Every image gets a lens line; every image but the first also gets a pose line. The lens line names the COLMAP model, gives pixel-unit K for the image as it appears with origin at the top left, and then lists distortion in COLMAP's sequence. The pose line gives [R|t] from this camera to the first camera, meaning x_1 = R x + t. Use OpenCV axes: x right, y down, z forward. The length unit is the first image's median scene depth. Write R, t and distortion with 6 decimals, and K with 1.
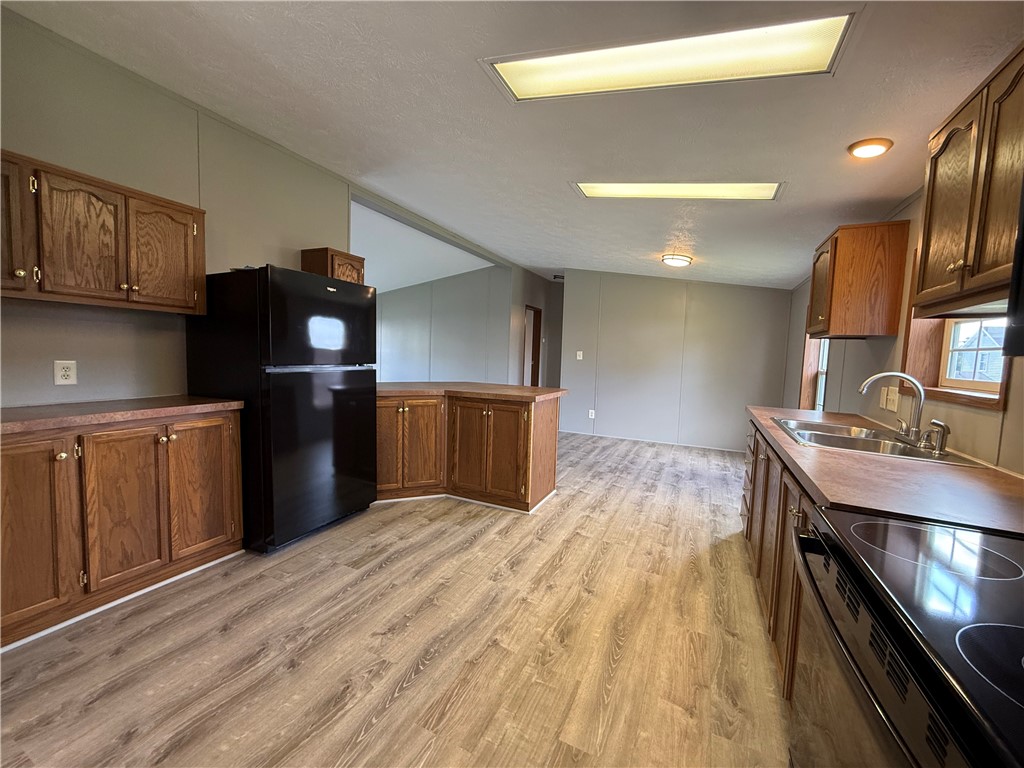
lens RADIAL K [[408.4, 0, 512.5], [0, 408.4, 382.9], [0, 0, 1]] dist [-0.000972, 0.000884]
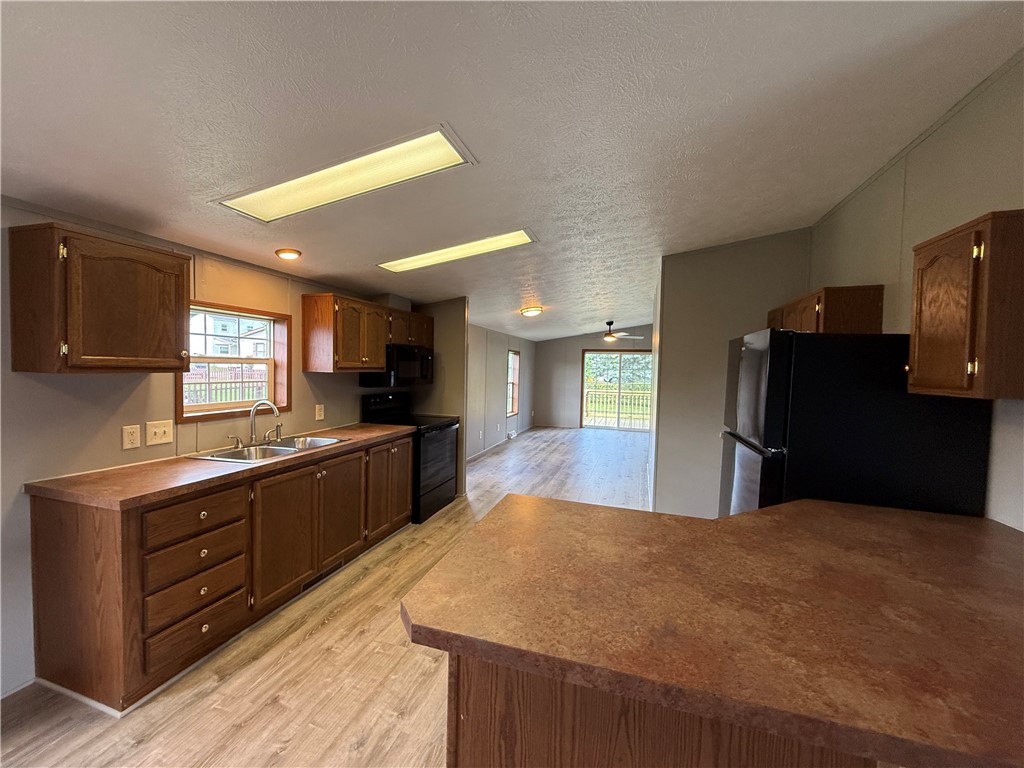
lens RADIAL K [[408.4, 0, 509.0], [0, 408.4, 380.9], [0, 0, 1]] dist [-0.000972, 0.000884]
pose [[-0.990106, -0.055143, -0.129030, 0.141337], [-0.068726, 0.992272, 0.103308, -0.188059], [0.122336, 0.111153, -0.986245, 1.542305]]
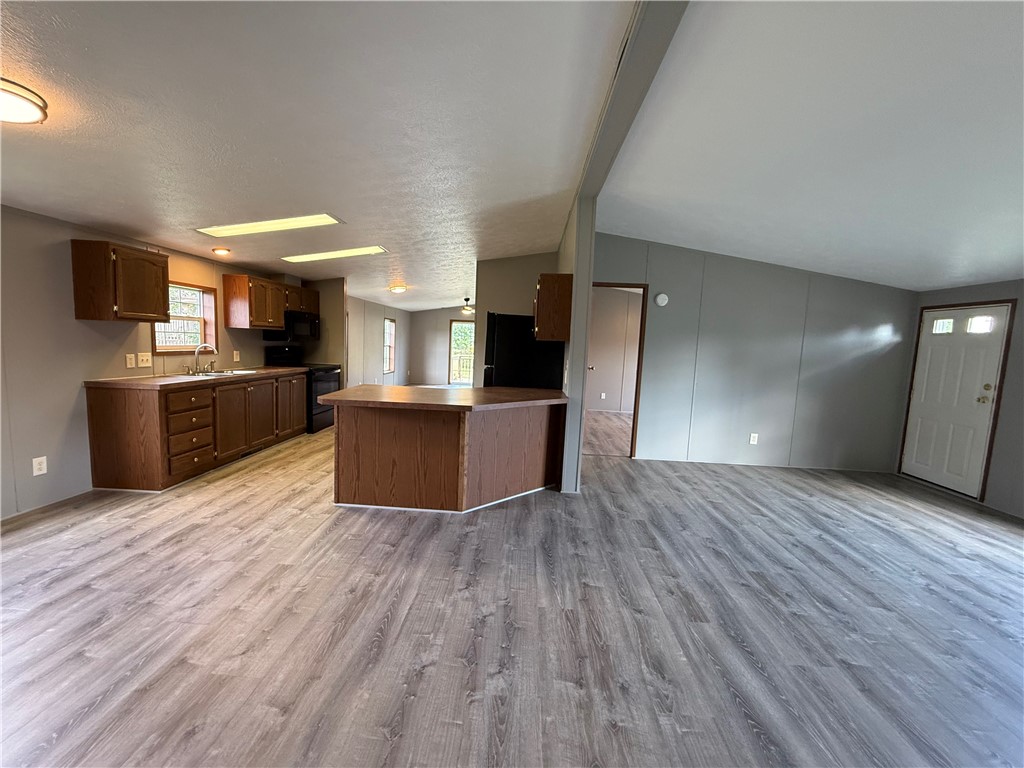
lens RADIAL K [[408.4, 0, 508.7], [0, 408.4, 381.2], [0, 0, 1]] dist [-0.000972, 0.000884]
pose [[-0.921574, -0.040064, -0.386131, 0.131225], [-0.105999, 0.982832, 0.151012, -0.214070], [0.373452, 0.180098, -0.909999, 2.294938]]
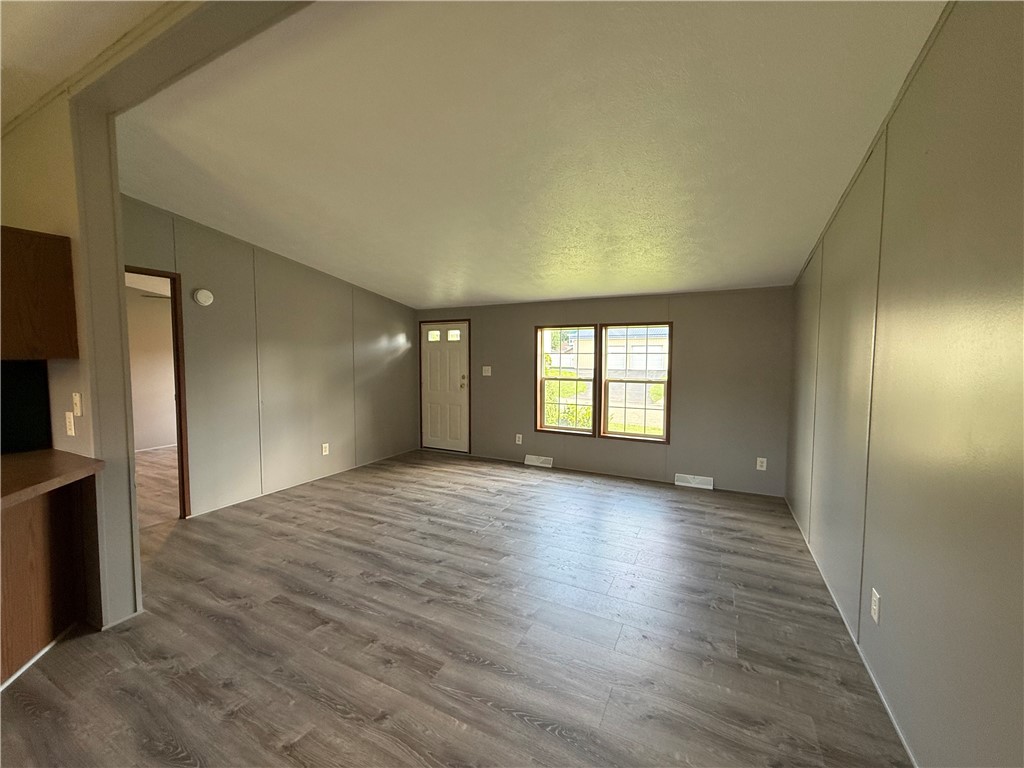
lens RADIAL K [[408.4, 0, 507.5], [0, 408.4, 383.6], [0, 0, 1]] dist [-0.000972, 0.000884]
pose [[-0.034320, 0.024771, -0.999104, 0.148671], [-0.078357, 0.996549, 0.027400, -0.199602], [0.996334, 0.079228, -0.032260, 1.954689]]
